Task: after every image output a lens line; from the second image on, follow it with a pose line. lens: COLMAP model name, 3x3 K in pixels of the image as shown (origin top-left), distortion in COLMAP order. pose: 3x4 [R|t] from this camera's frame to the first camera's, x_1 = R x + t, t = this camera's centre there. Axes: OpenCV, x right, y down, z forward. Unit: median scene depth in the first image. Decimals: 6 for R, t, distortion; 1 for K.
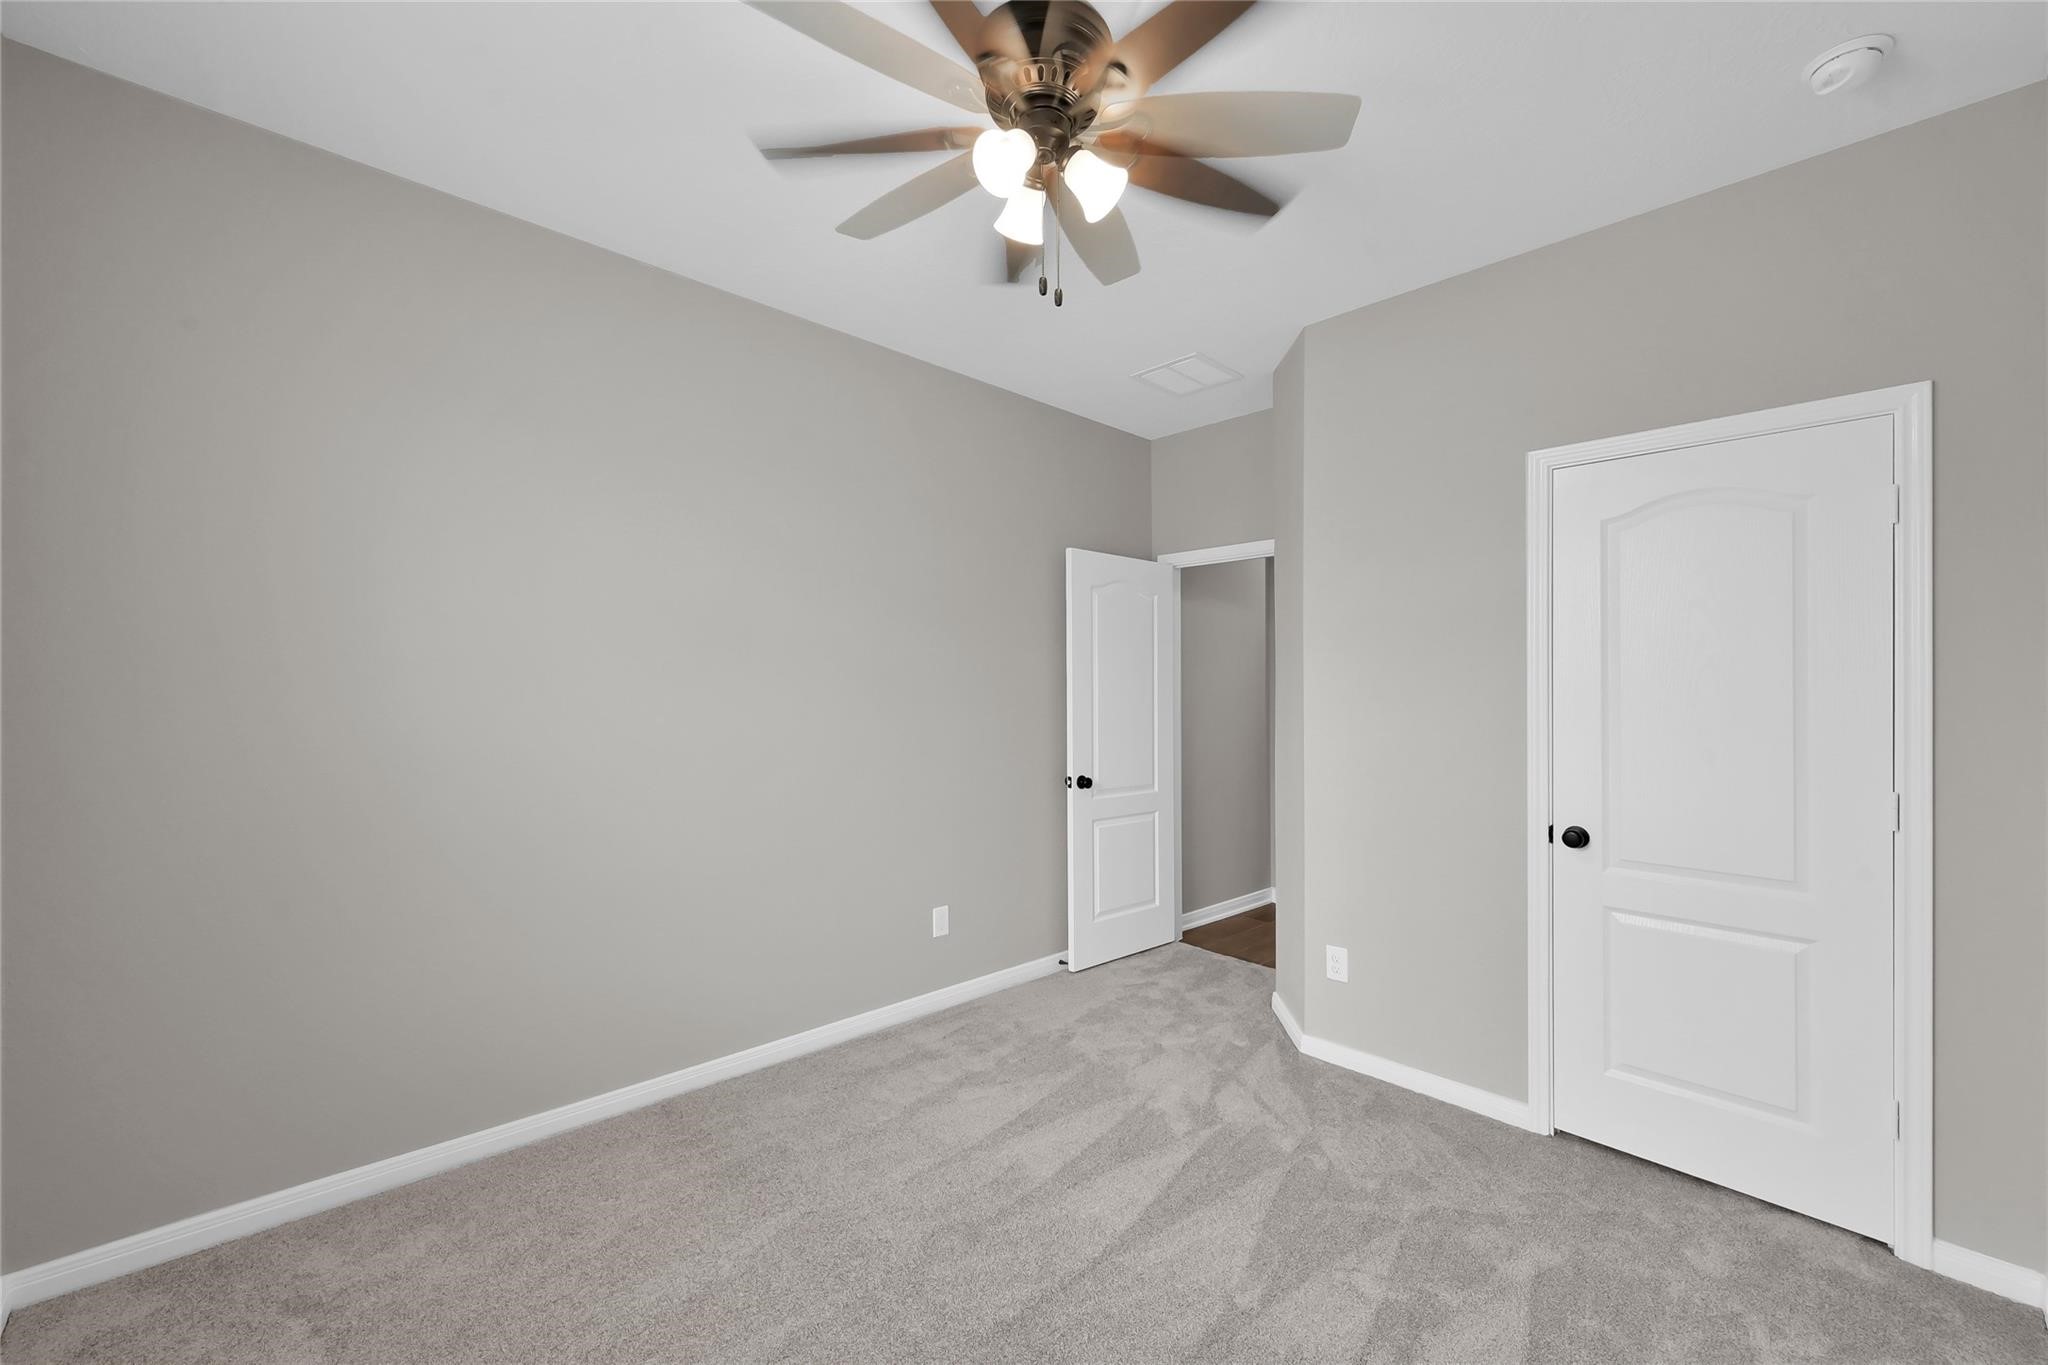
lens RADIAL K [[808.6, 0, 1034.7], [0, 808.6, 695.9], [0, 0, 1]] dist [-0.001930, 0.001142]
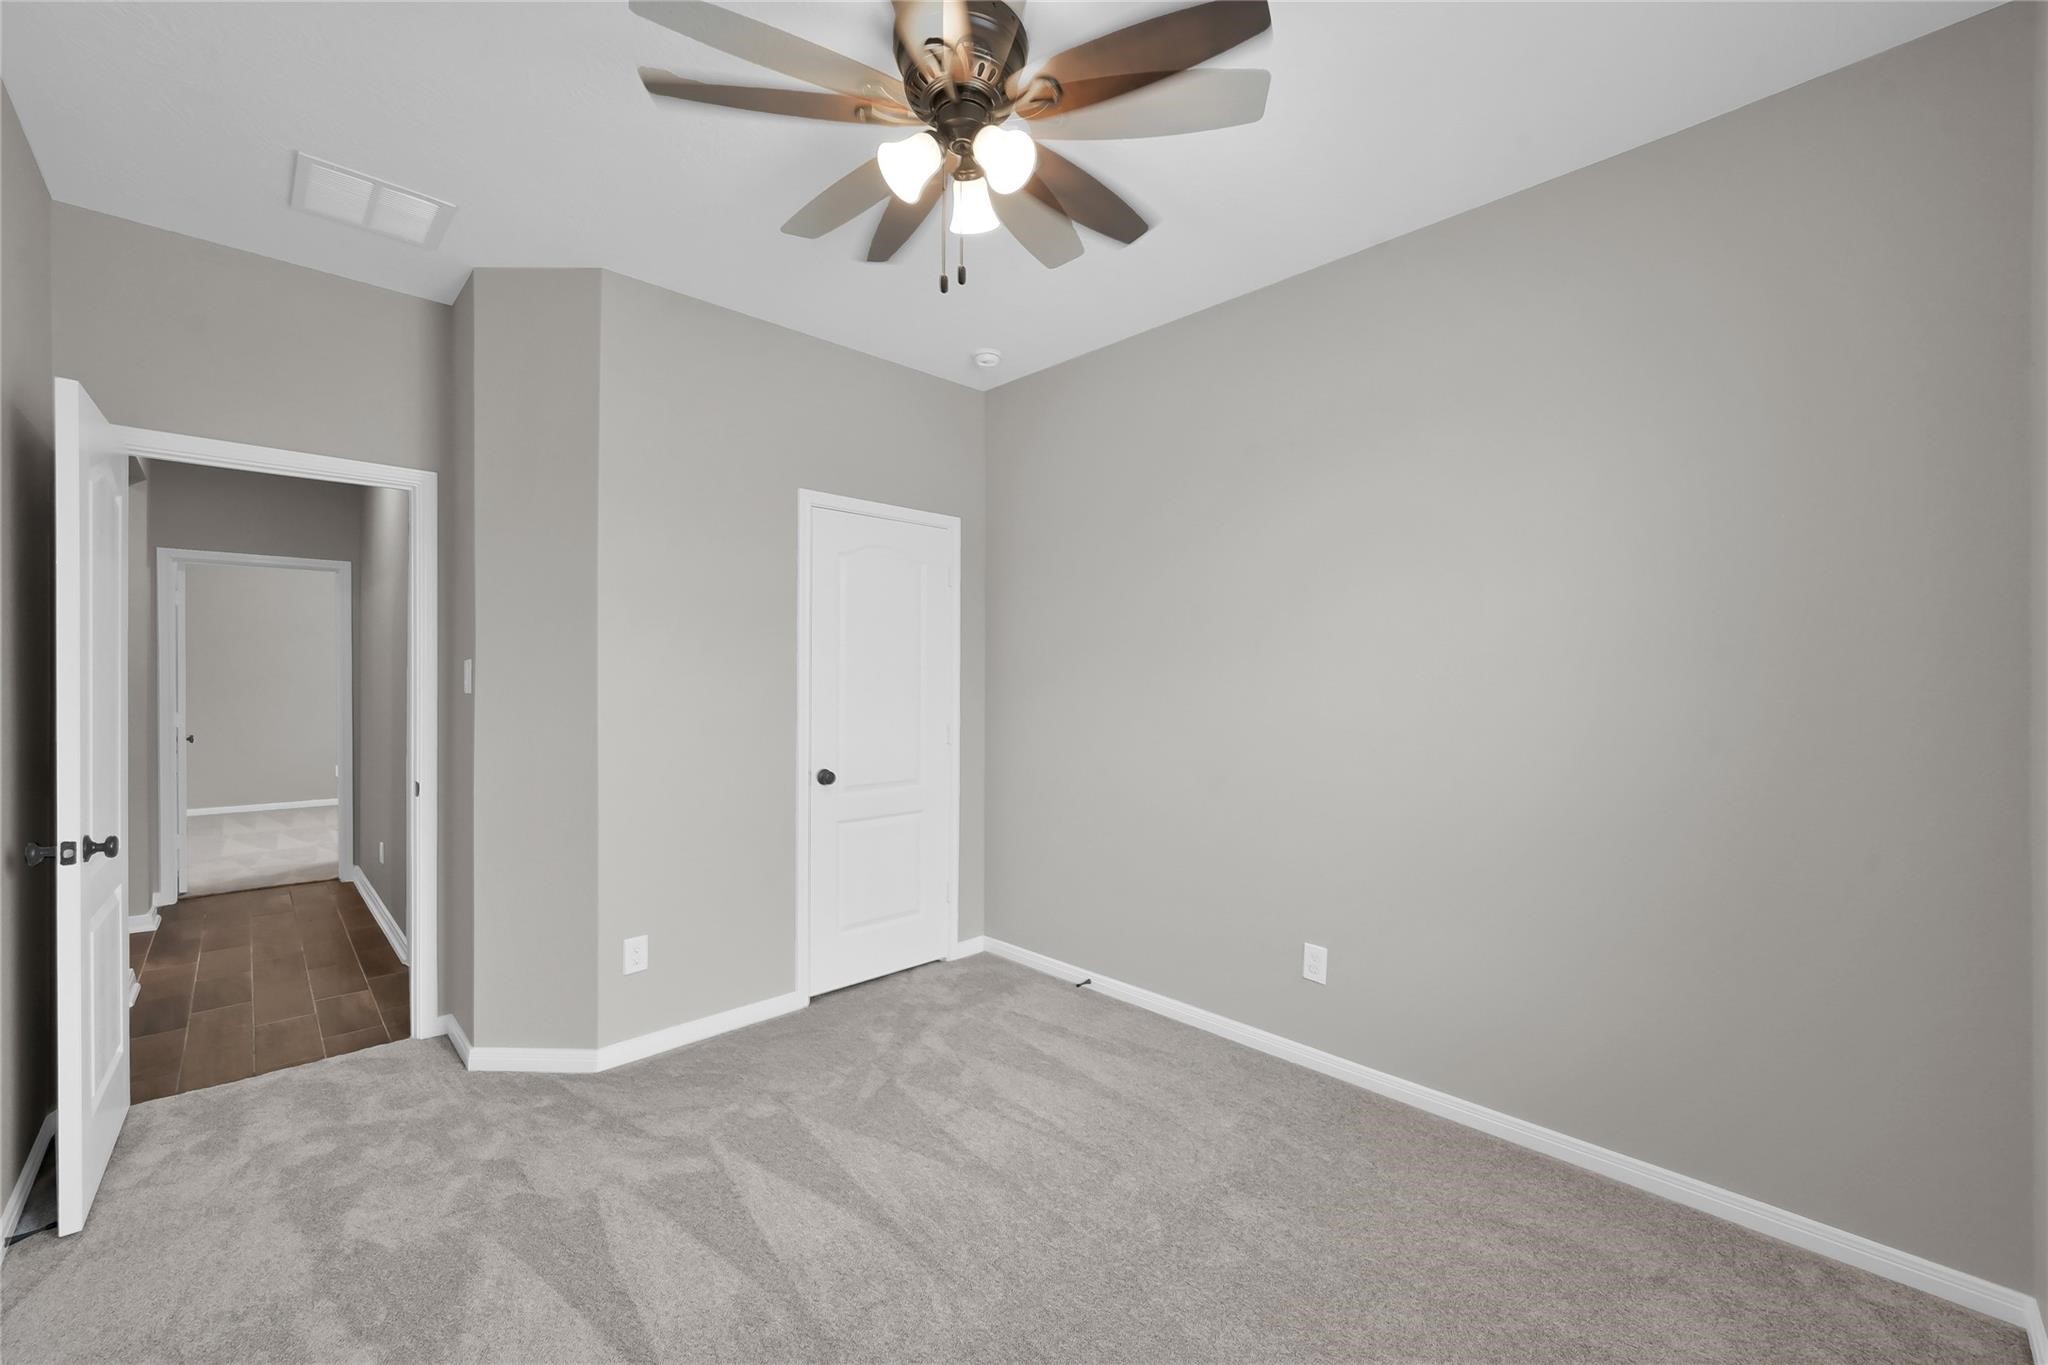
lens RADIAL K [[808.6, 0, 1040.6], [0, 808.6, 677.8], [0, 0, 1]] dist [-0.001930, 0.001142]
pose [[-0.012999, -0.009725, 0.999868, -0.655143], [-0.001288, 0.999952, 0.009710, -0.009218], [-0.999915, -0.001161, -0.013010, 0.592013]]
